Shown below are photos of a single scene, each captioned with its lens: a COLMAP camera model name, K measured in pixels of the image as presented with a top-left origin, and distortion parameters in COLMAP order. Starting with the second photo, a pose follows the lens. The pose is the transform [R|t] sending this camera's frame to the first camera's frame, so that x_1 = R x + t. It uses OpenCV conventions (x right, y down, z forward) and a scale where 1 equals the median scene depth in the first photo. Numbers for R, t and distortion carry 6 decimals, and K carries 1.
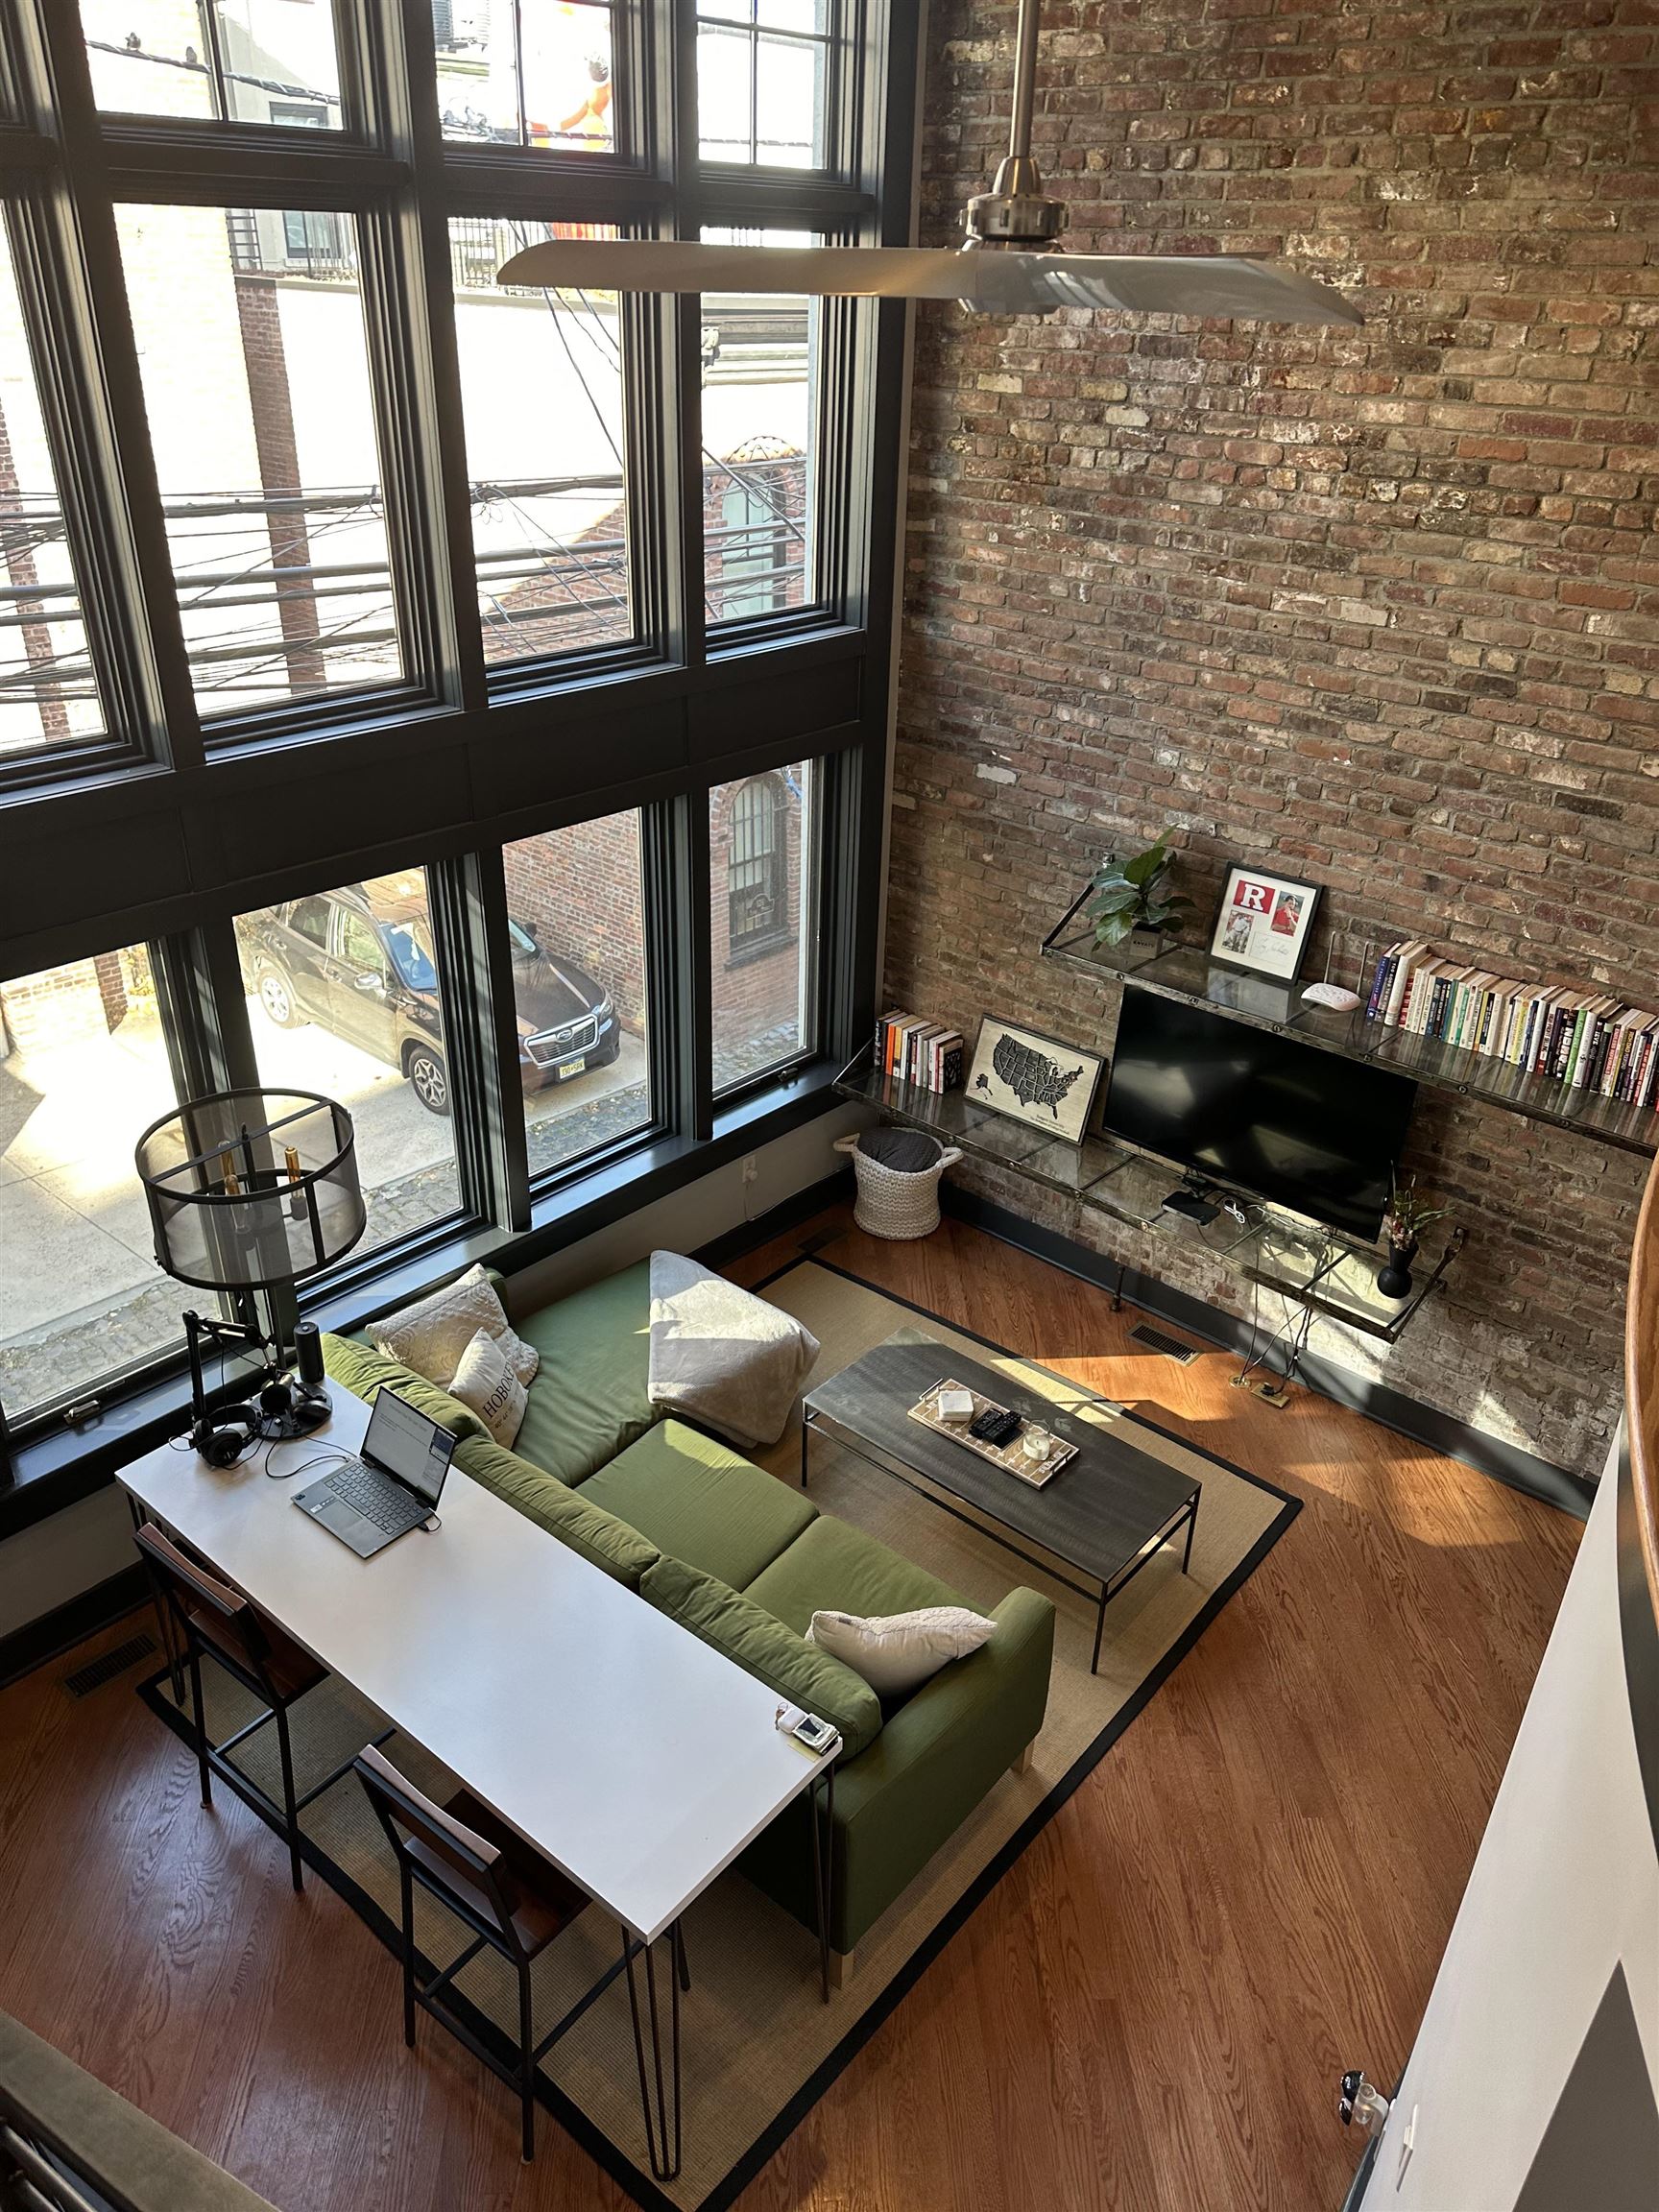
lens RADIAL K [[1484.3, 0, 835.0], [0, 1484.3, 1095.3], [0, 0, 1]] dist [0.102330, -0.183926]
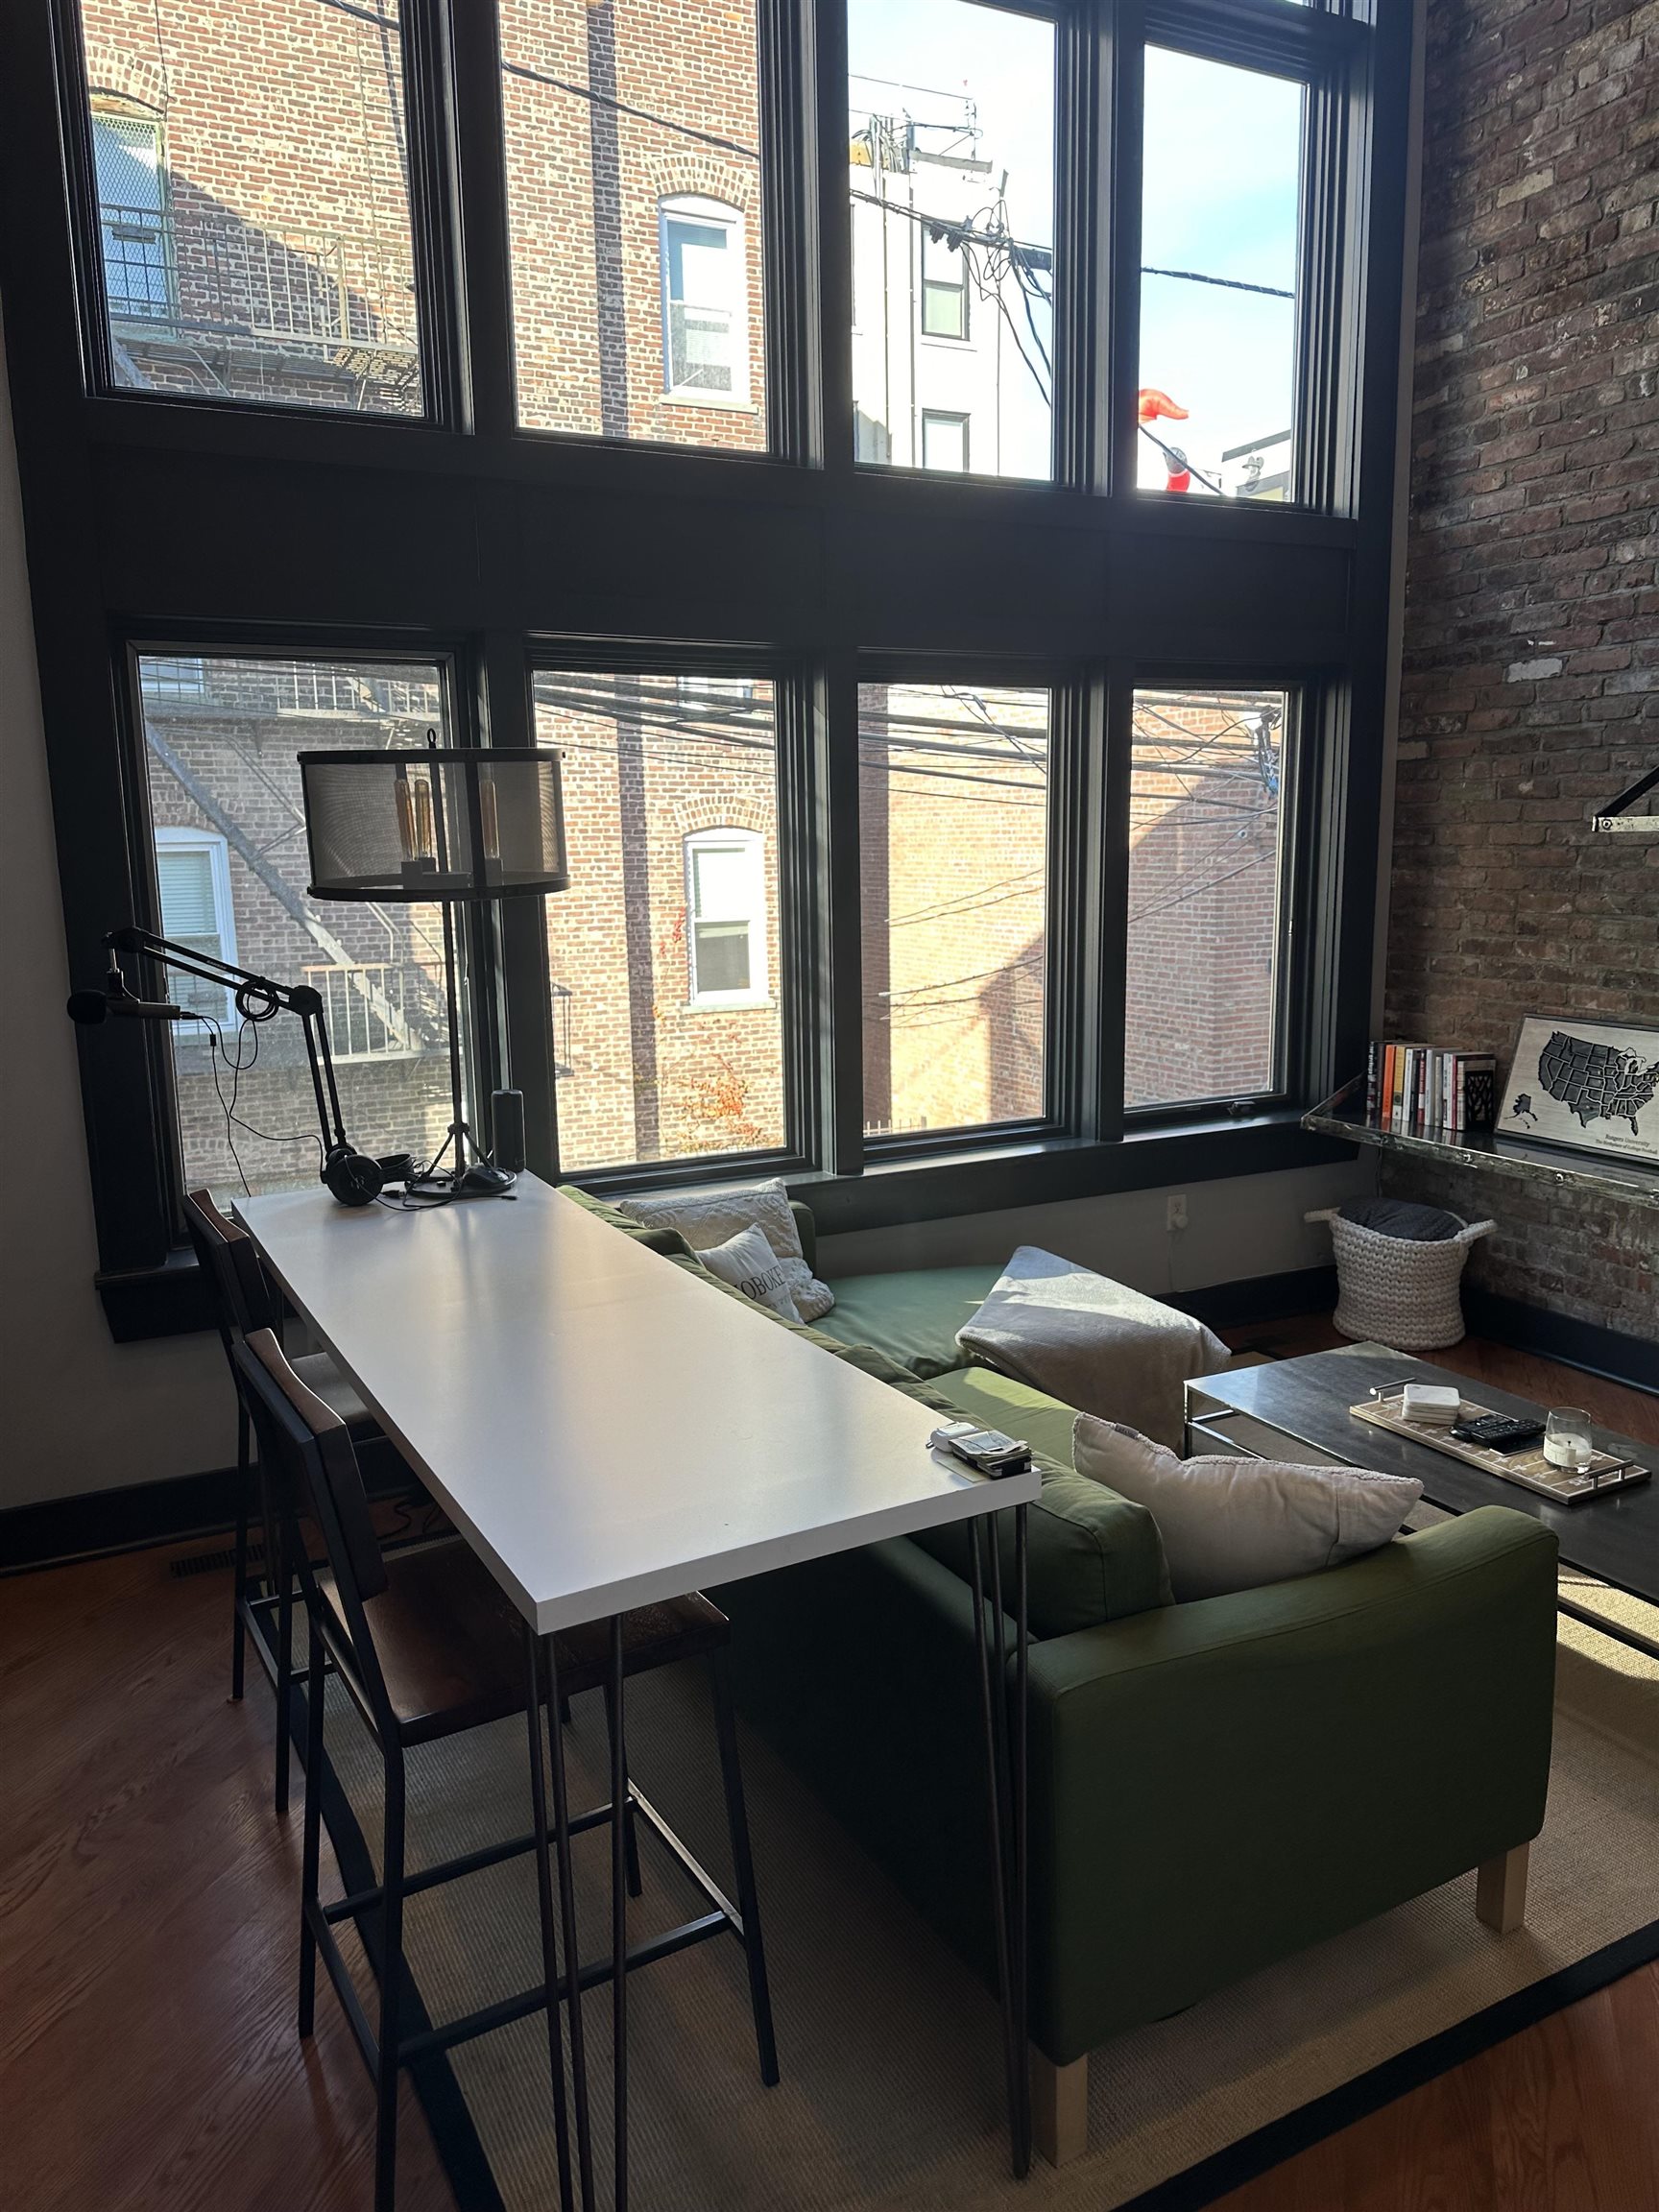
lens RADIAL K [[1541.0, 0, 829.5], [0, 1541.0, 1106.0], [0, 0, 1]] dist [0.004726, -0.001159]
pose [[0.922886, 0.021097, -0.384495, 0.082338], [-0.155798, 0.933581, -0.322729, 0.295684], [0.352148, 0.357745, 0.864875, 0.271219]]
